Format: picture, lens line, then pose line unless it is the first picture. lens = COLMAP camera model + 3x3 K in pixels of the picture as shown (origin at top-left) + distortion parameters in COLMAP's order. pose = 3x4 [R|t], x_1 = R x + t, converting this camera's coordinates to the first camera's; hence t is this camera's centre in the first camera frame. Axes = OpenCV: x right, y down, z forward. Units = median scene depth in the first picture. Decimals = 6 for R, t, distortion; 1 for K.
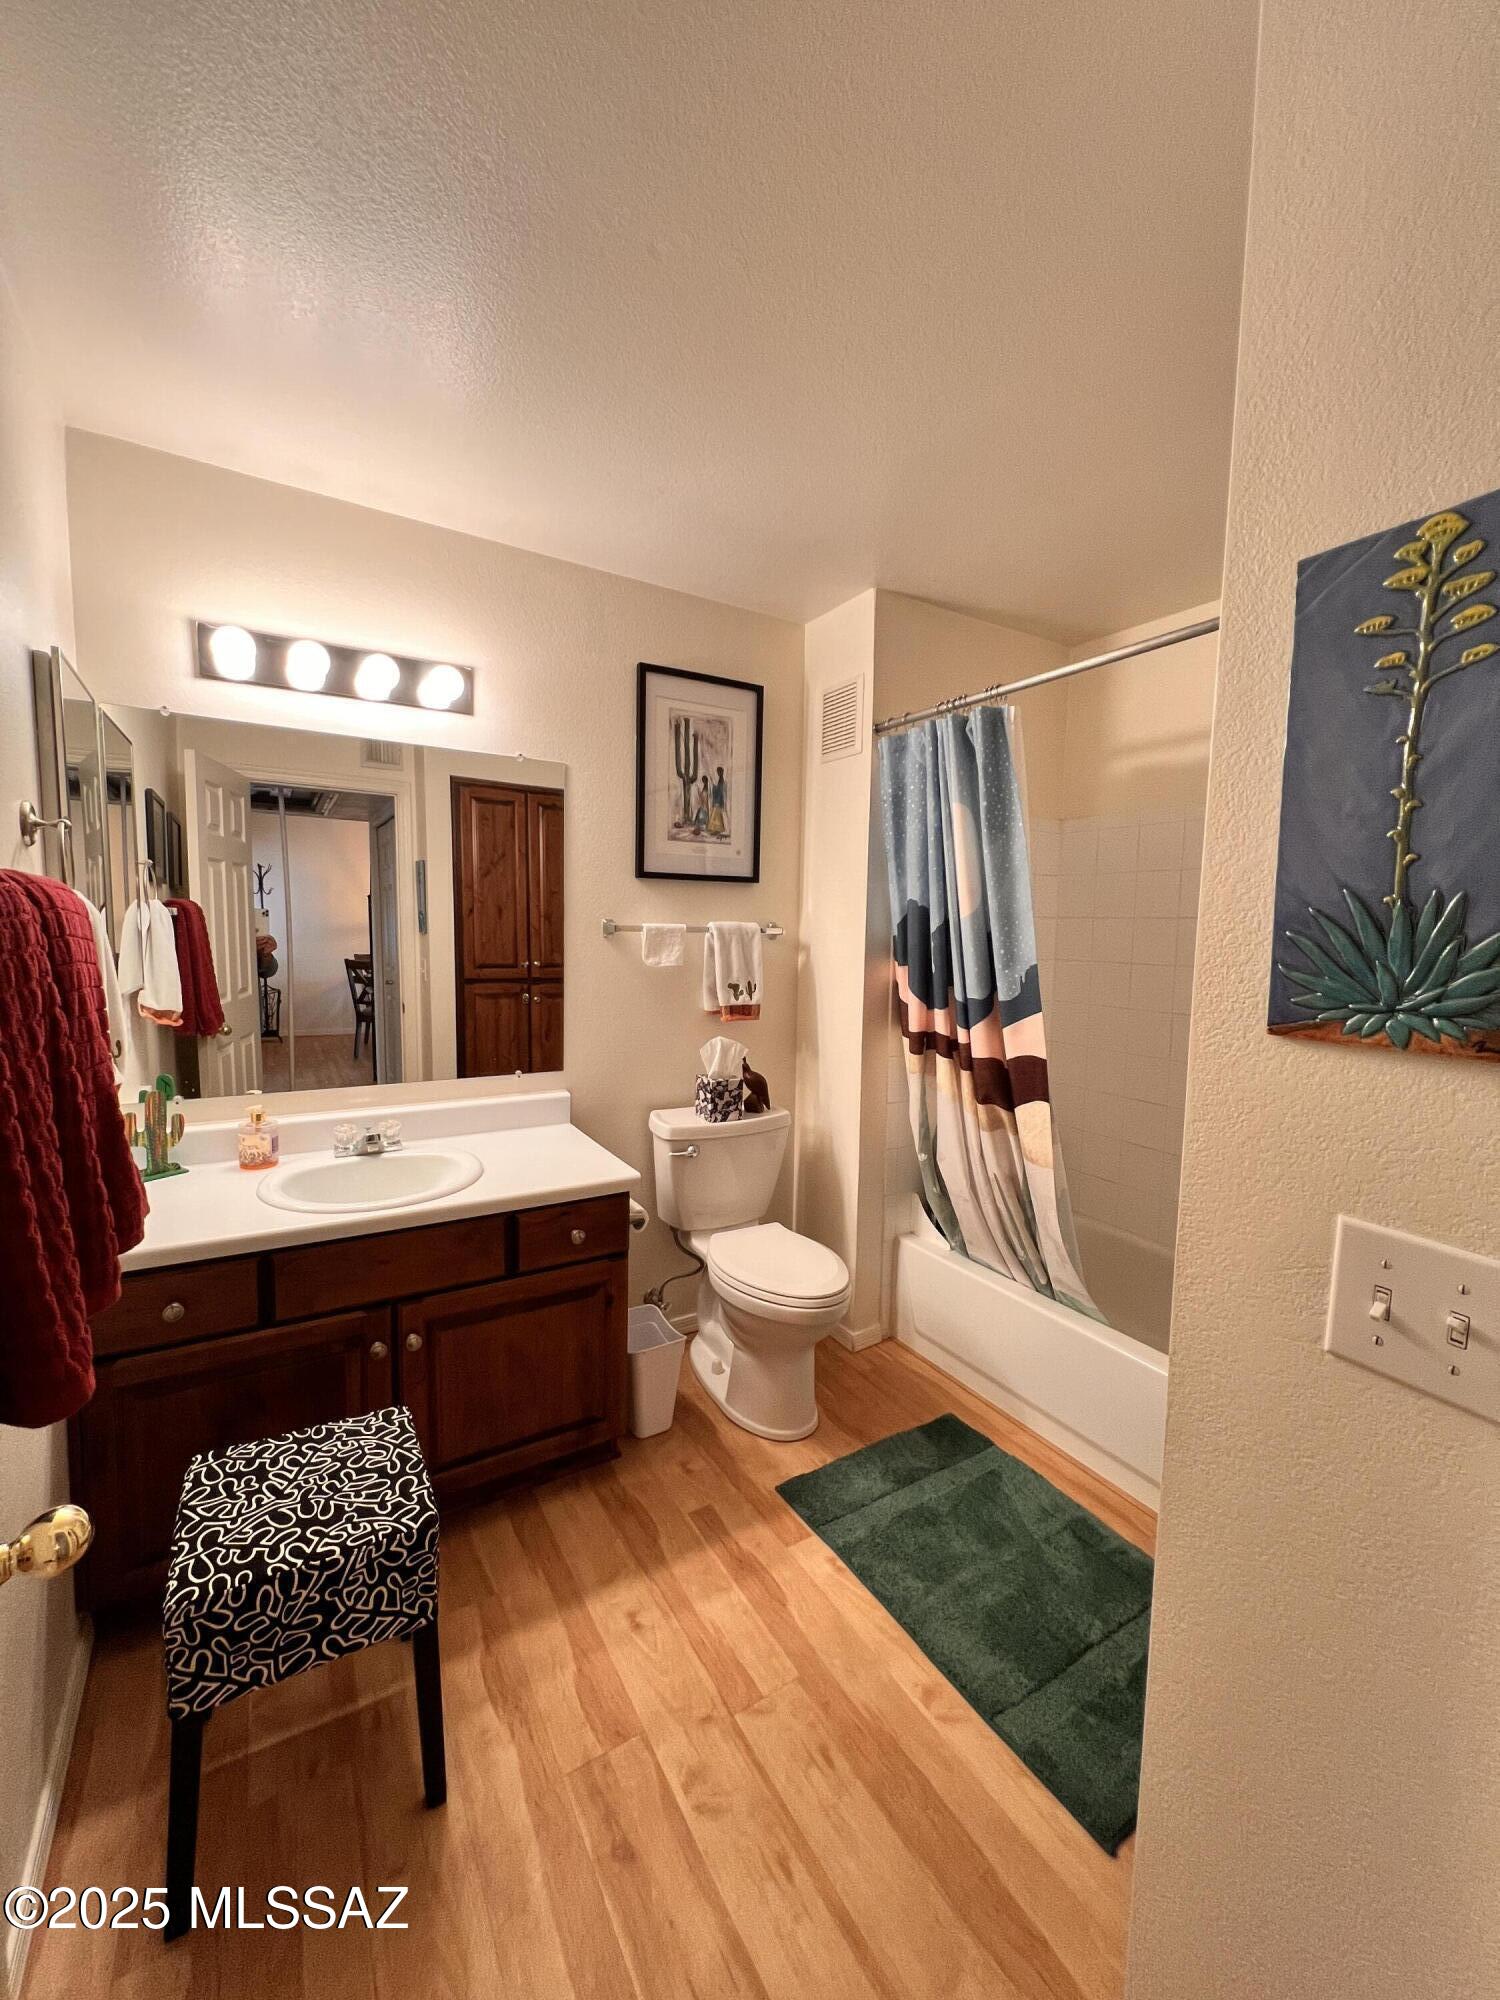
lens RADIAL K [[798.3, 0, 751.2], [0, 798.3, 997.0], [0, 0, 1]] dist [-0.002475, 0.000362]
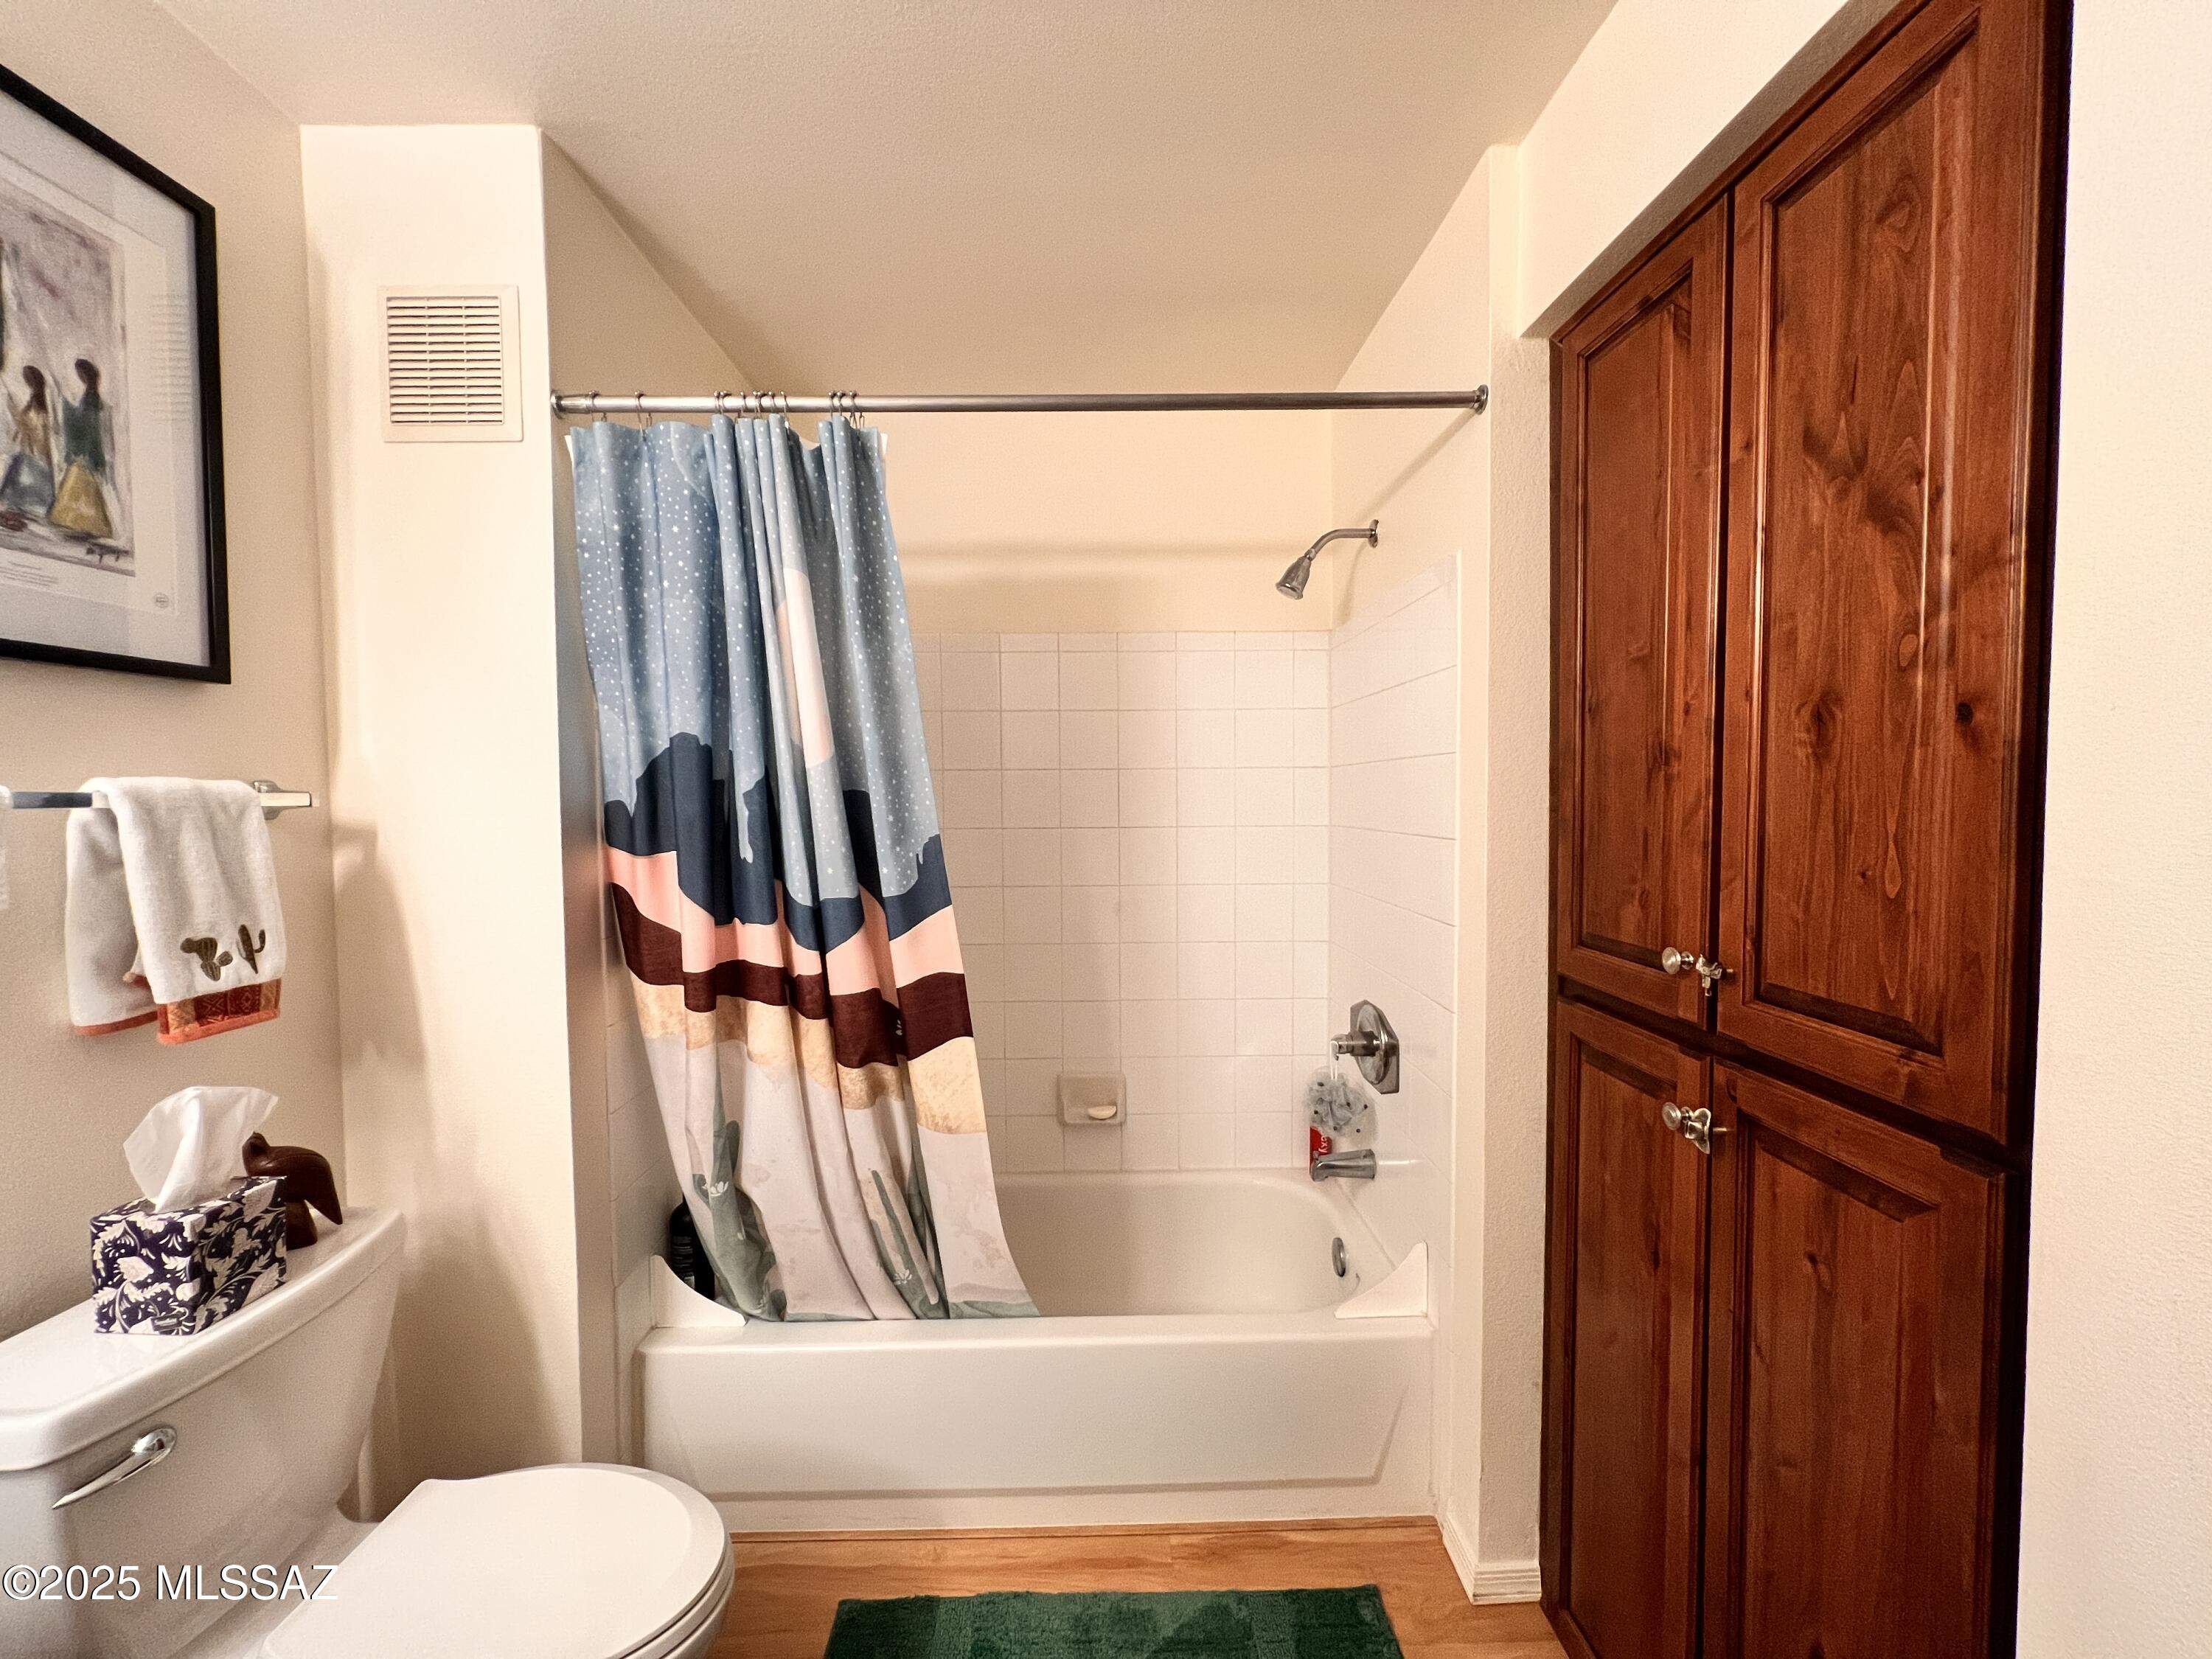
lens RADIAL K [[884.2, 0, 1096.7], [0, 884.2, 824.5], [0, 0, 1]] dist [-0.002819, 0.000512]
pose [[0.499392, -0.051585, 0.864839, -0.178471], [0.093340, 0.995619, 0.005488, -0.034904], [-0.861334, 0.077984, 0.502019, 0.432240]]
